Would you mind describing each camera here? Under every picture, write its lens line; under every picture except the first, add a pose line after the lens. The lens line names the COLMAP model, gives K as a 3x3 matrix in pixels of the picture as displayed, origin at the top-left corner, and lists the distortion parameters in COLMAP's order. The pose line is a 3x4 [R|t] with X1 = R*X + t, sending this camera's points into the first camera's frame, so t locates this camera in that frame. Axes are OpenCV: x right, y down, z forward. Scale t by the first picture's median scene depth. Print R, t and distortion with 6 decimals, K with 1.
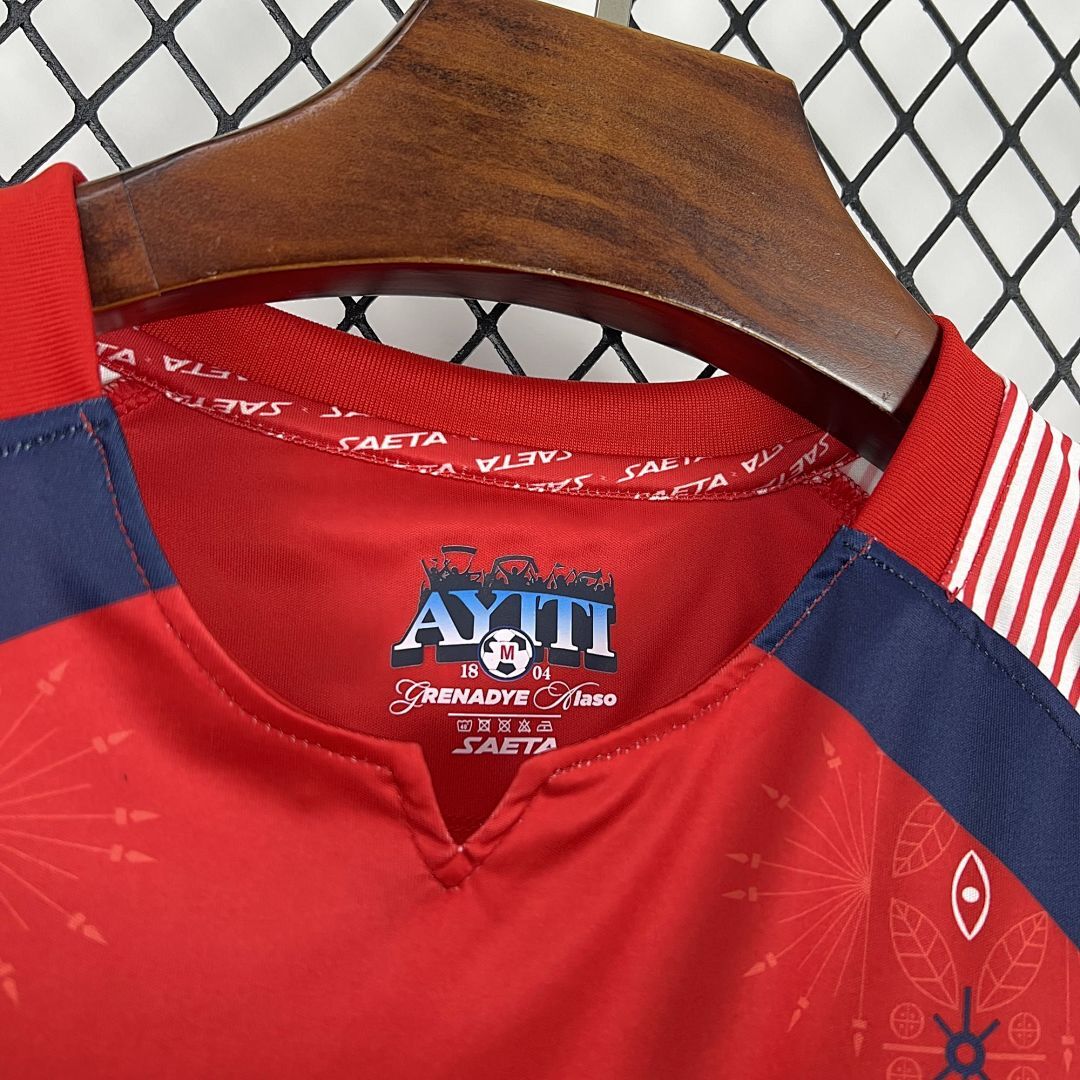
lens RADIAL K [[1043.4, 0, 508.5], [0, 1043.4, 564.0], [0, 0, 1]] dist [0.018199, -0.043057]
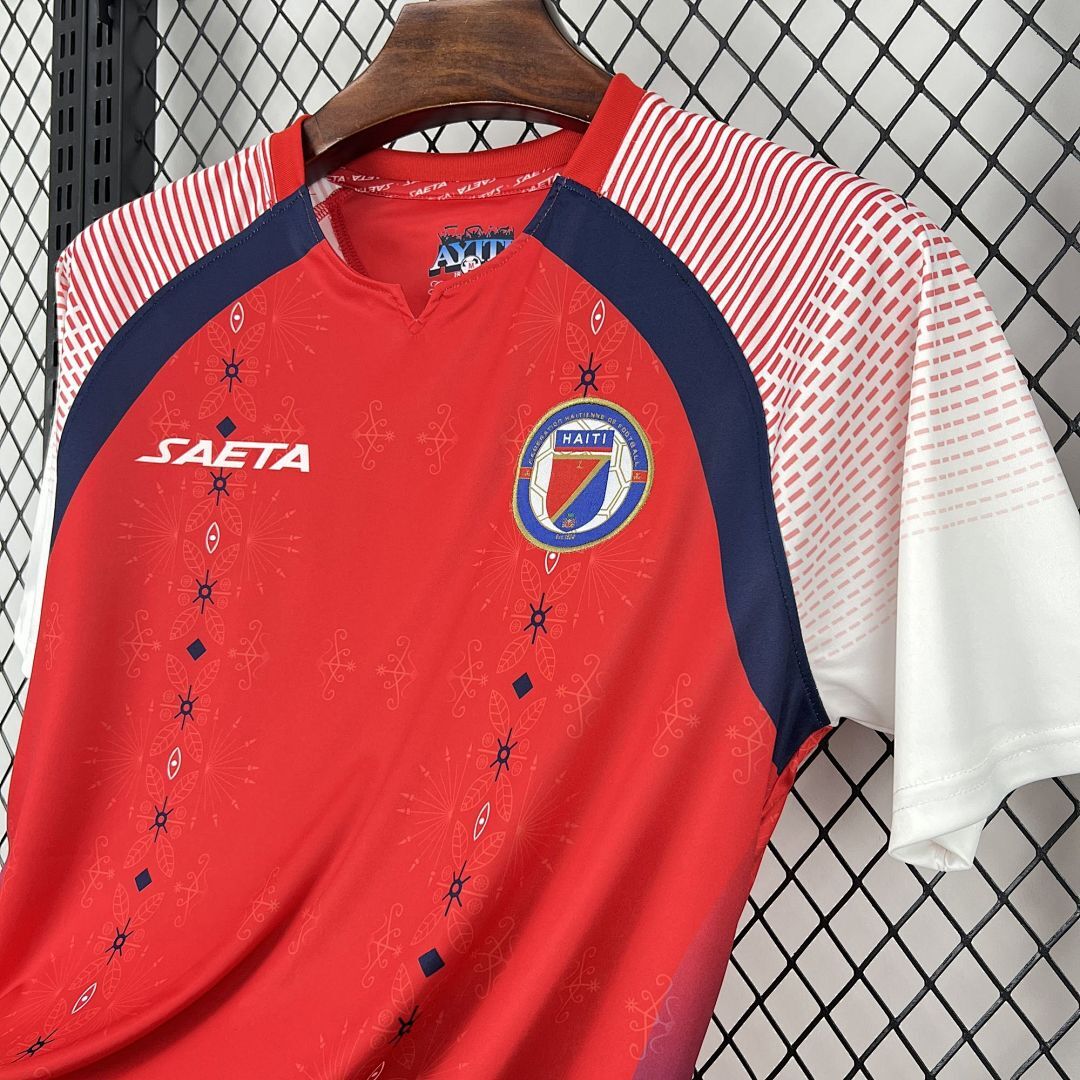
lens RADIAL K [[1043.4, 0, 508.5], [0, 1043.4, 564.0], [0, 0, 1]] dist [0.018199, -0.043057]
pose [[0.801421, -0.027519, -0.597467, 1.699702], [0.061487, 0.997439, 0.036534, 0.784224], [0.594932, -0.066015, 0.801061, -1.083885]]
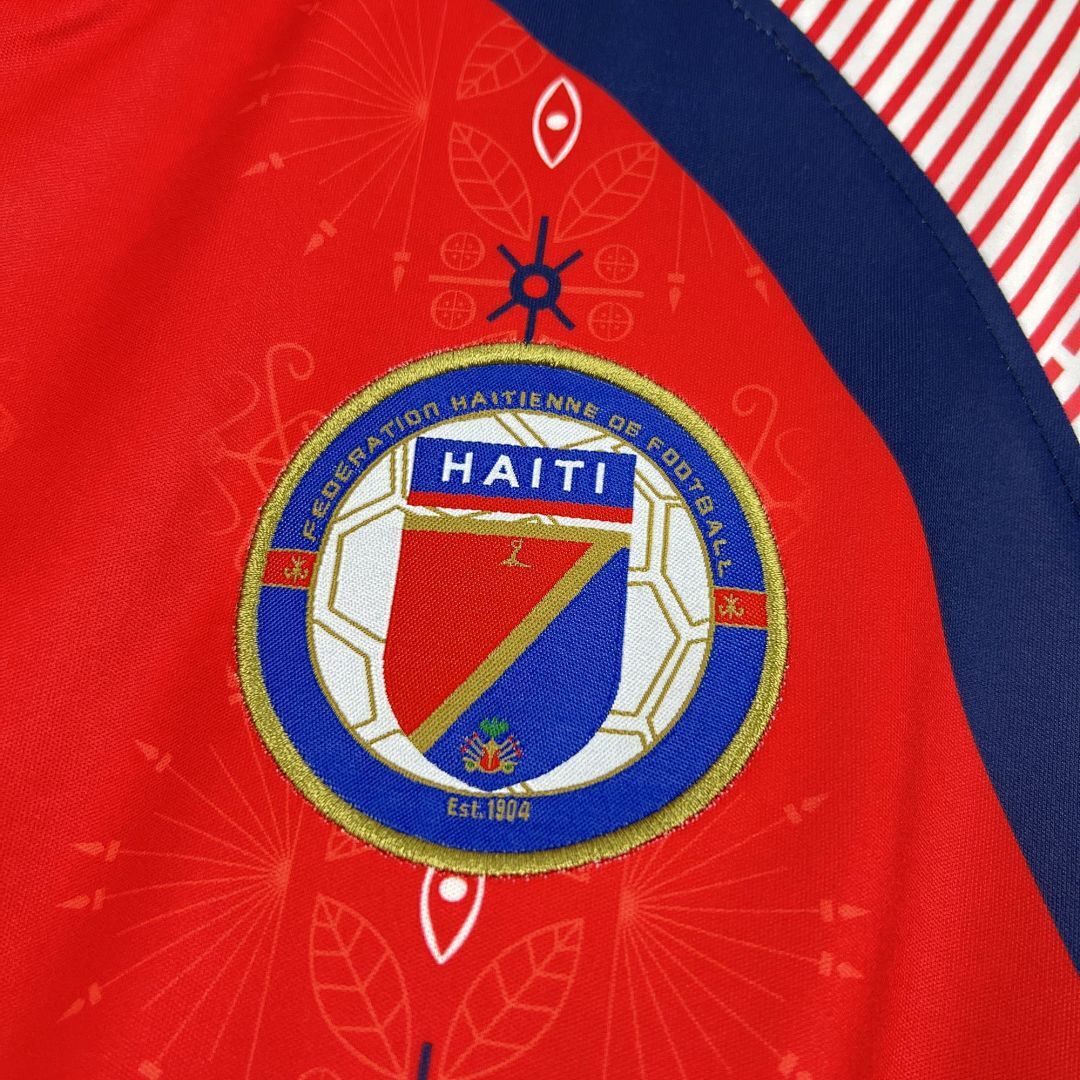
lens RADIAL K [[1043.4, 0, 508.5], [0, 1043.4, 564.0], [0, 0, 1]] dist [0.018199, -0.043057]
pose [[0.998351, -0.018179, -0.054446, 0.443967], [0.013465, 0.996228, -0.085721, 0.721781], [0.055798, 0.084846, 0.994830, 0.235093]]
